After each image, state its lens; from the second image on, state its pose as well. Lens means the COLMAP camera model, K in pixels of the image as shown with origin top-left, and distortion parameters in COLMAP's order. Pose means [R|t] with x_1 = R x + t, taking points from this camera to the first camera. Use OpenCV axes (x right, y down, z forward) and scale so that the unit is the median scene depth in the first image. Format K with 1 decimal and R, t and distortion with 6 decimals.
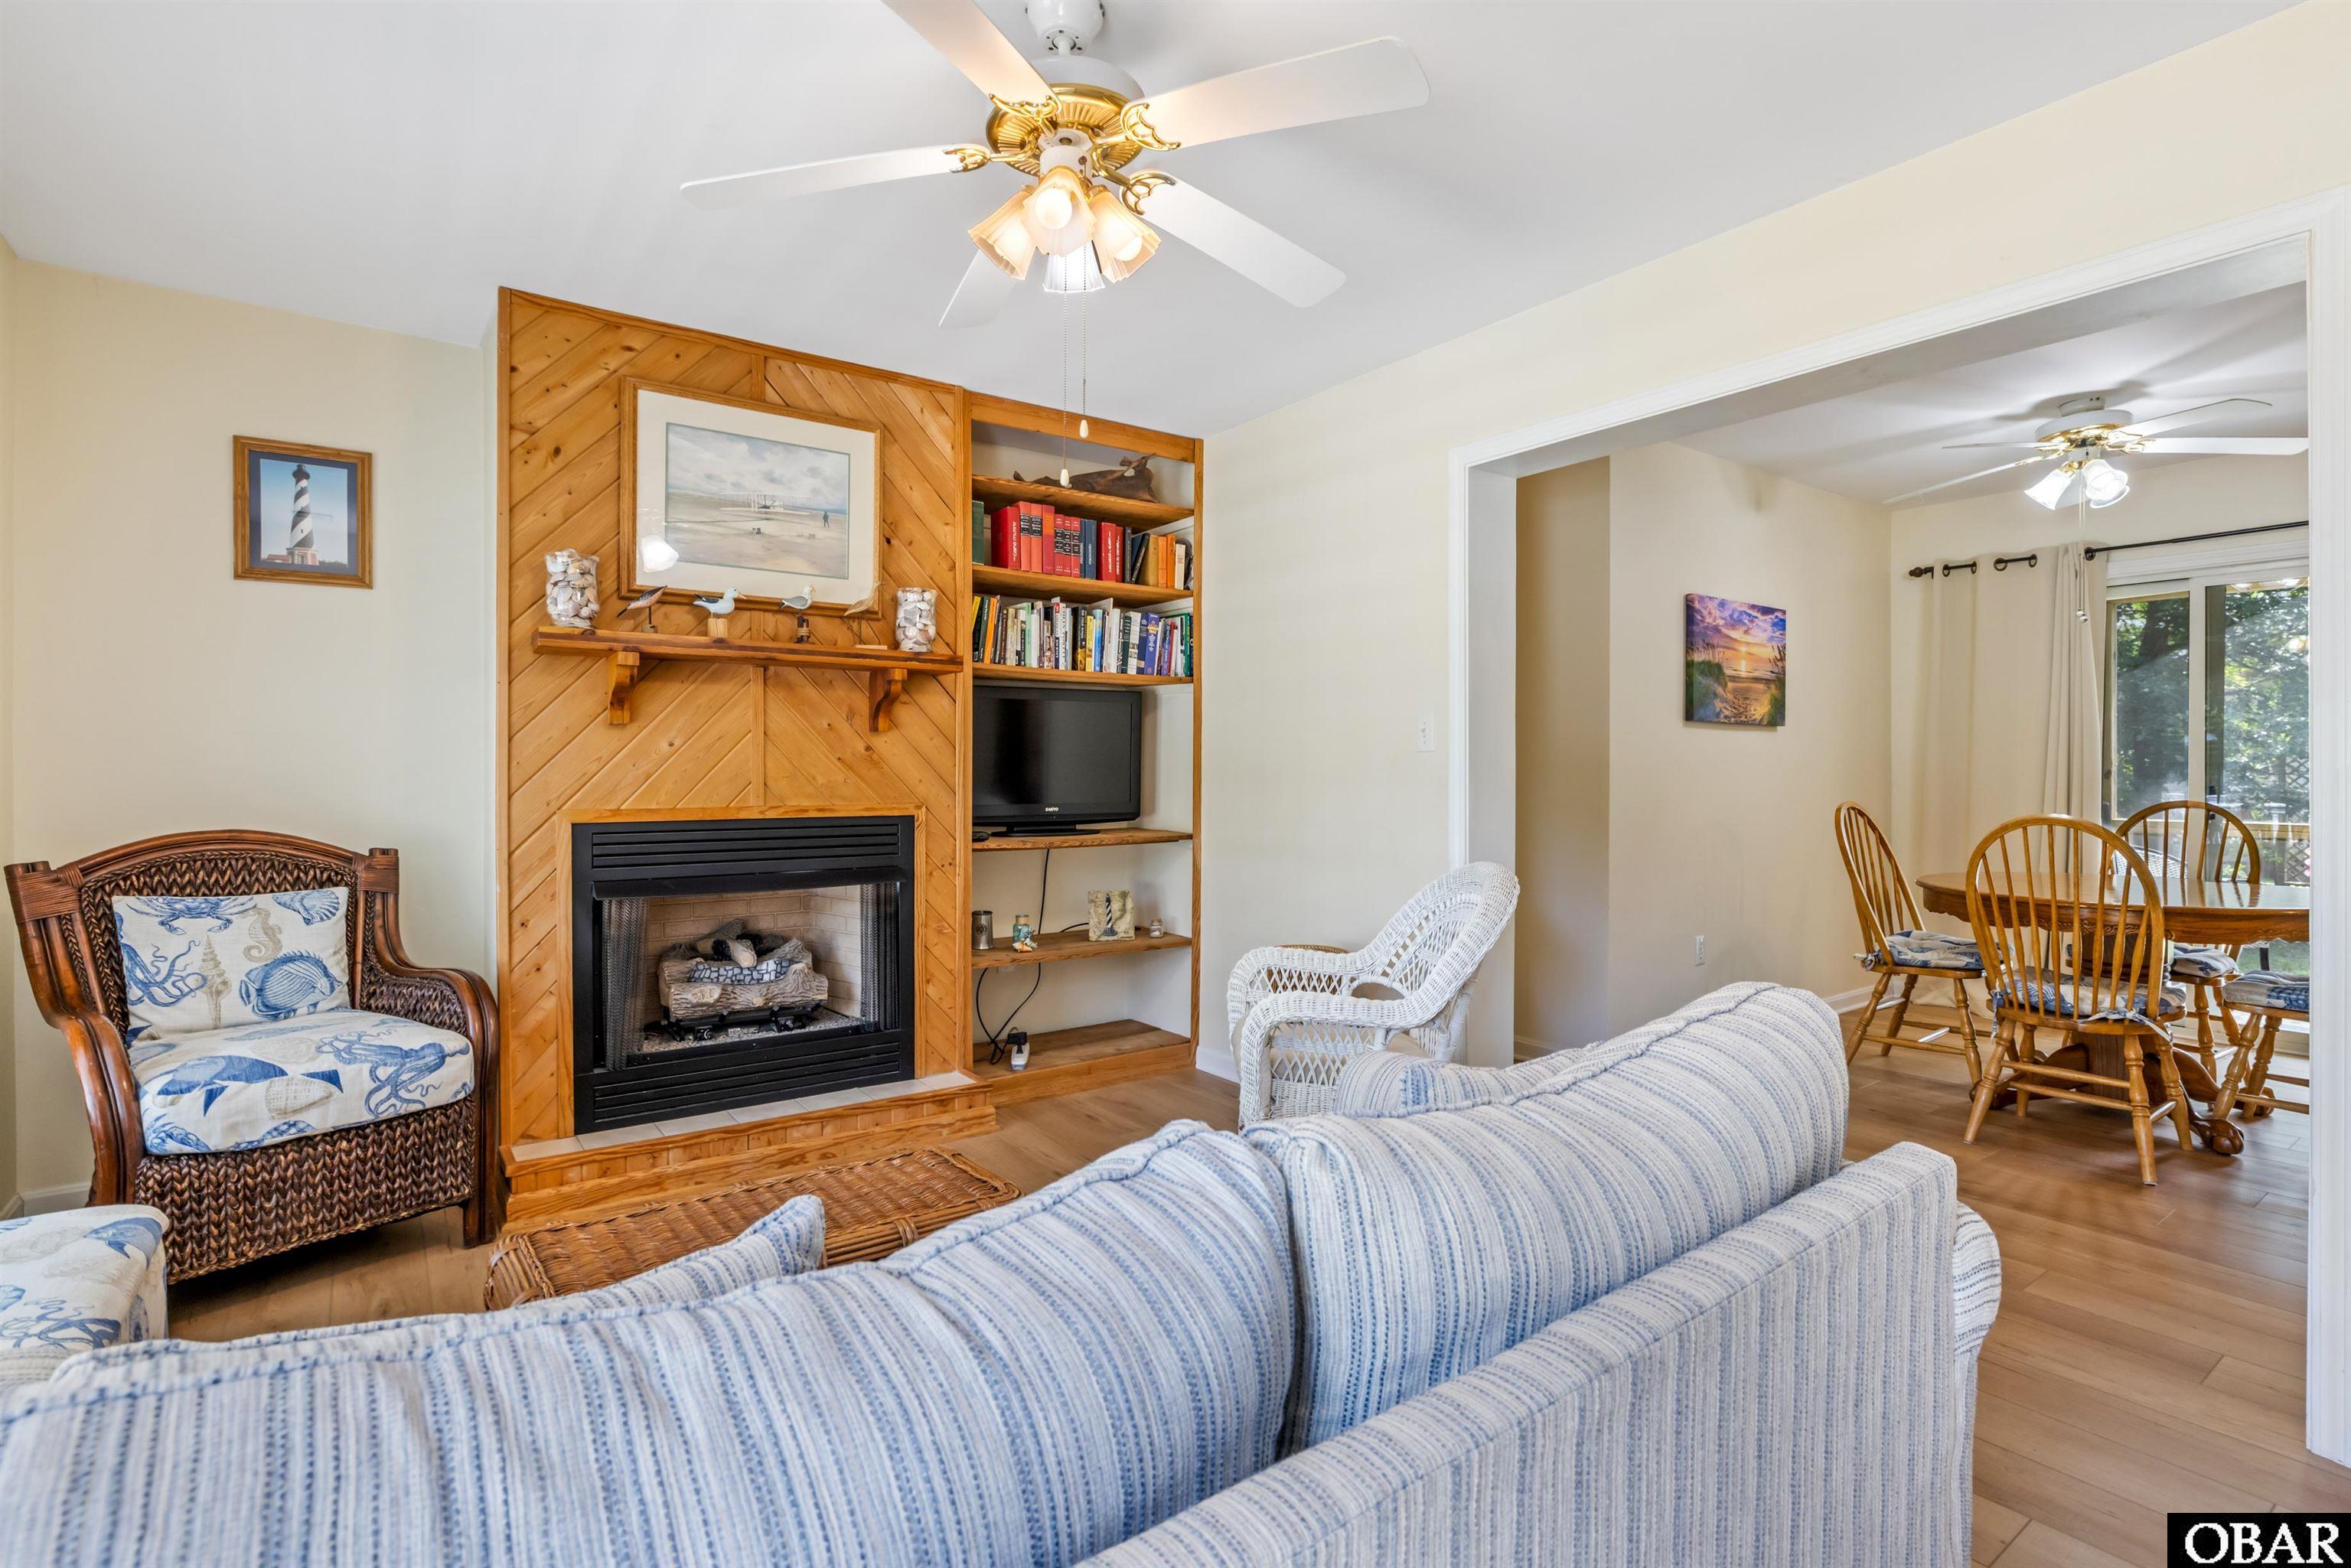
lens RADIAL K [[1138.3, 0, 1176.5], [0, 1138.3, 782.7], [0, 0, 1]] dist [-0.001188, -0.000011]
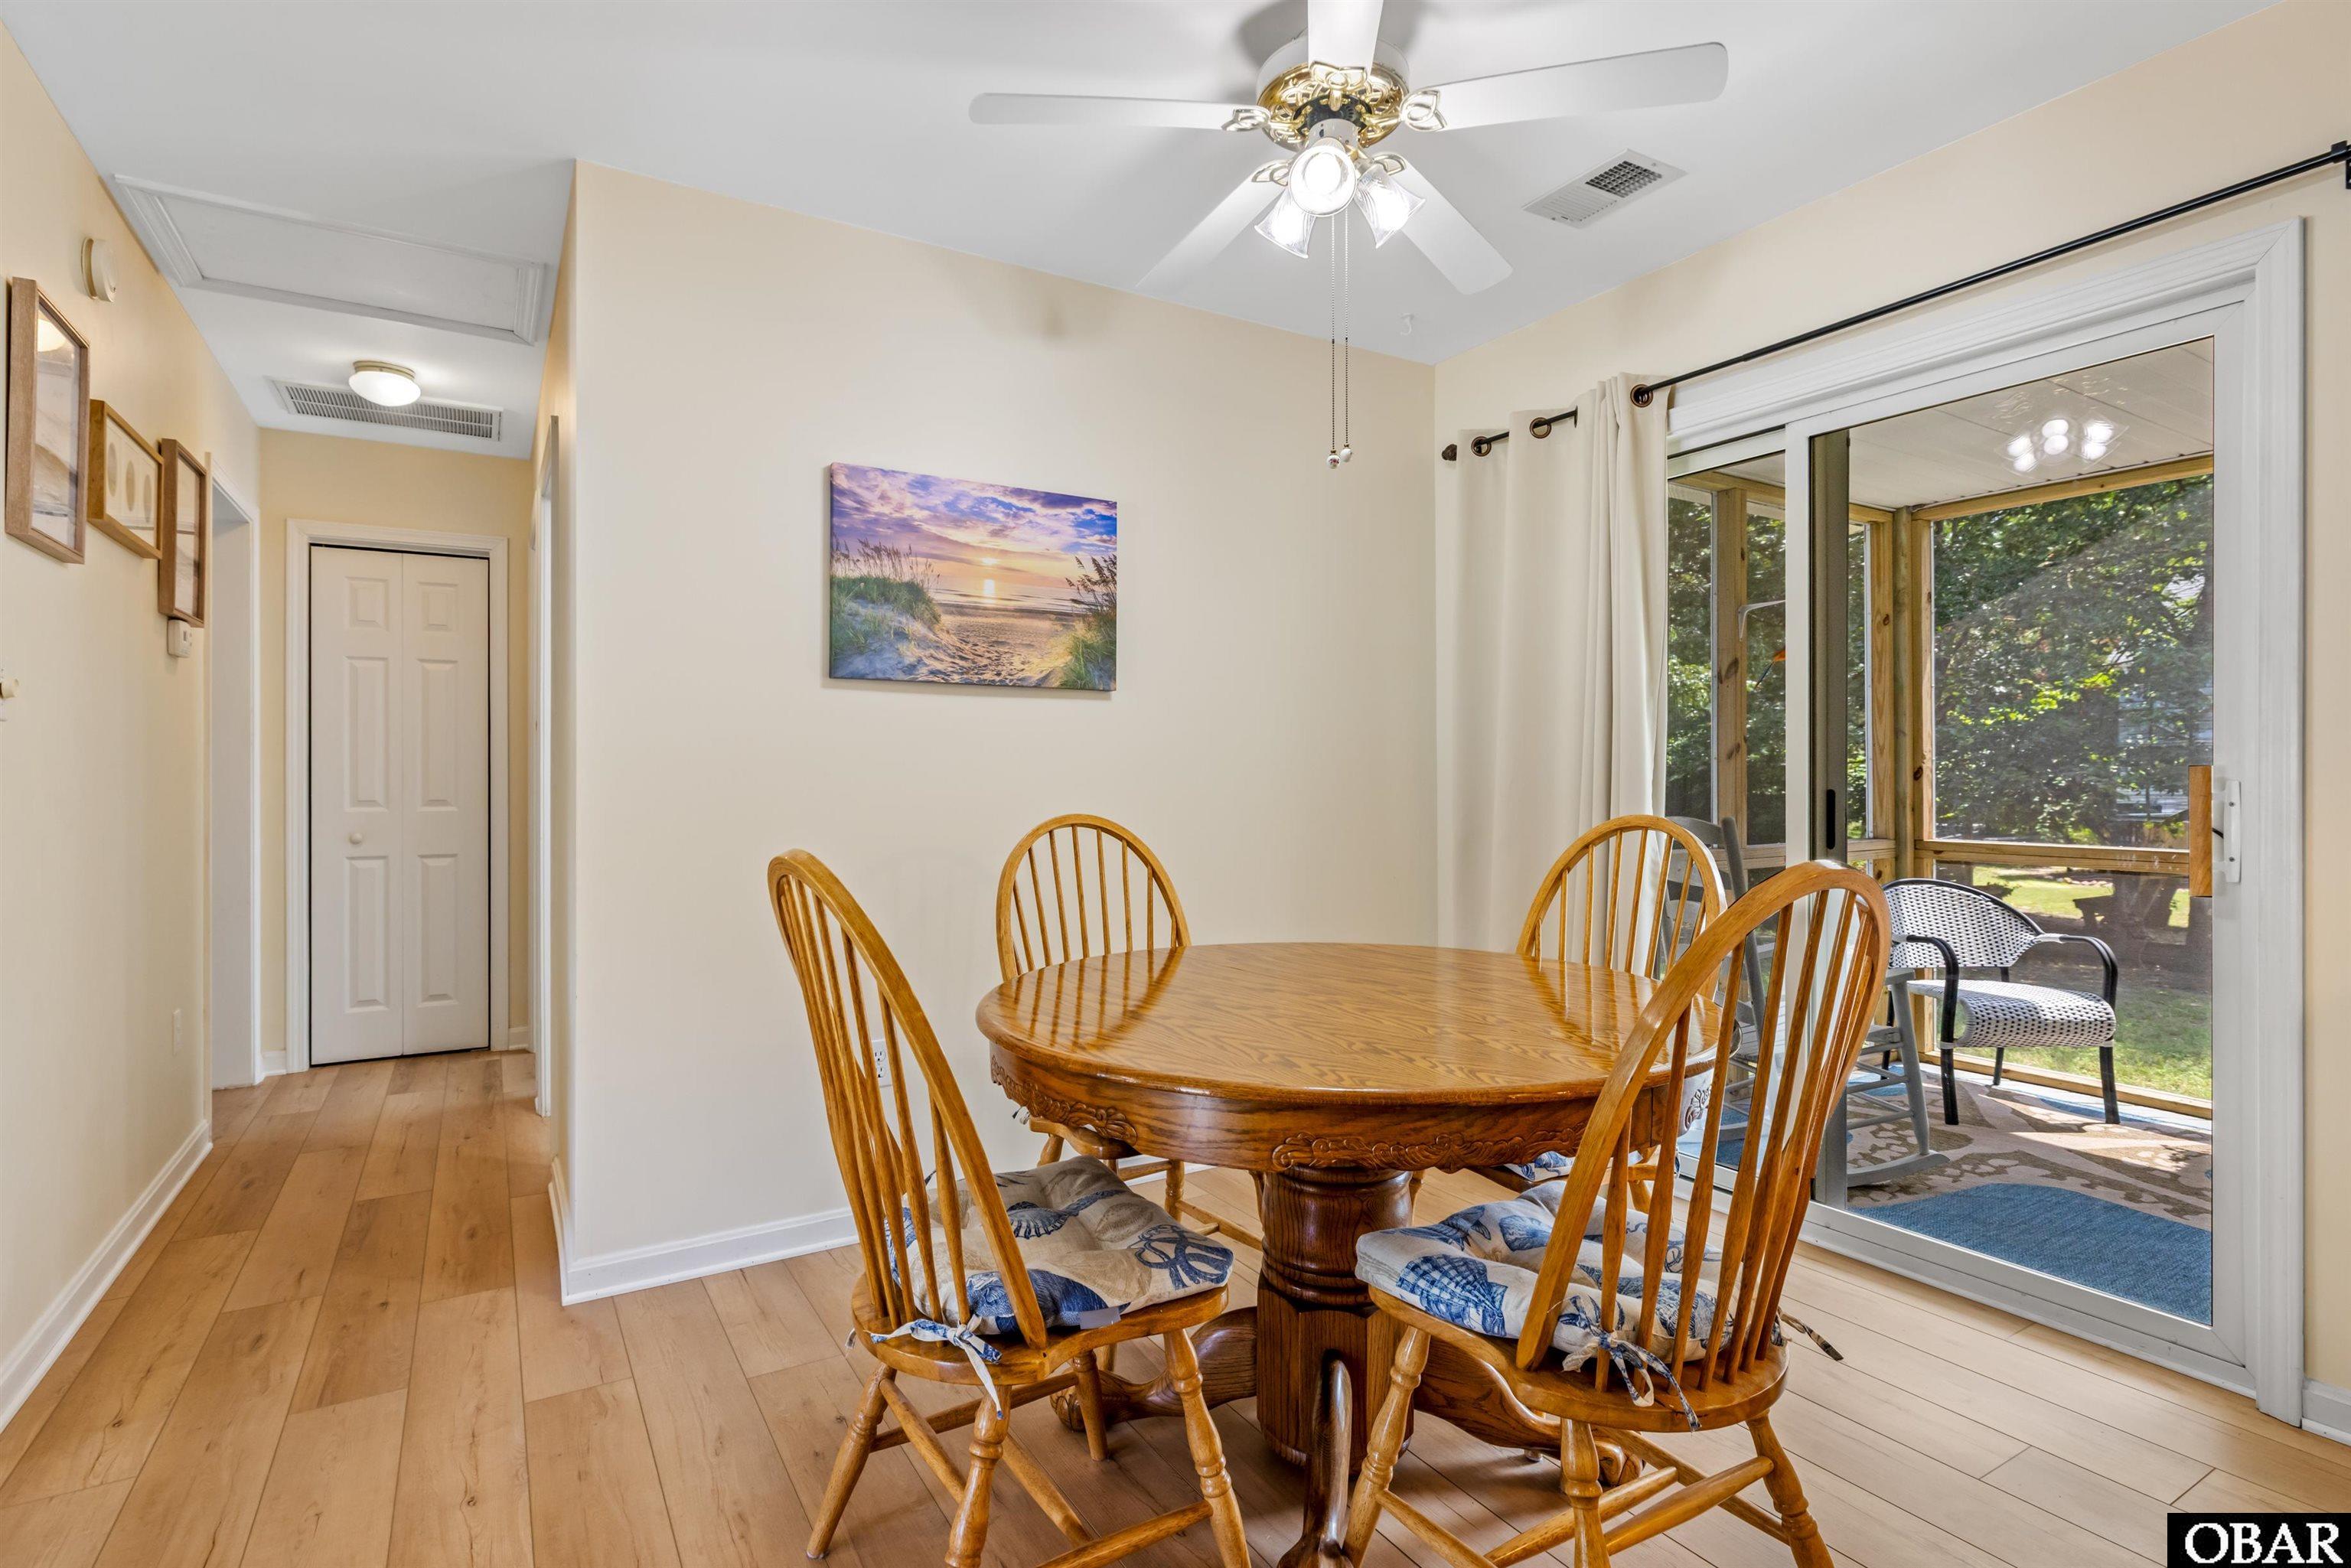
lens RADIAL K [[1138.3, 0, 1173.9], [0, 1138.3, 780.6], [0, 0, 1]] dist [-0.001188, -0.000011]
pose [[0.995975, -0.006525, -0.089389, 0.649038], [0.005851, 0.999952, -0.007798, 0.004121], [0.089436, 0.007244, 0.995966, 0.408851]]
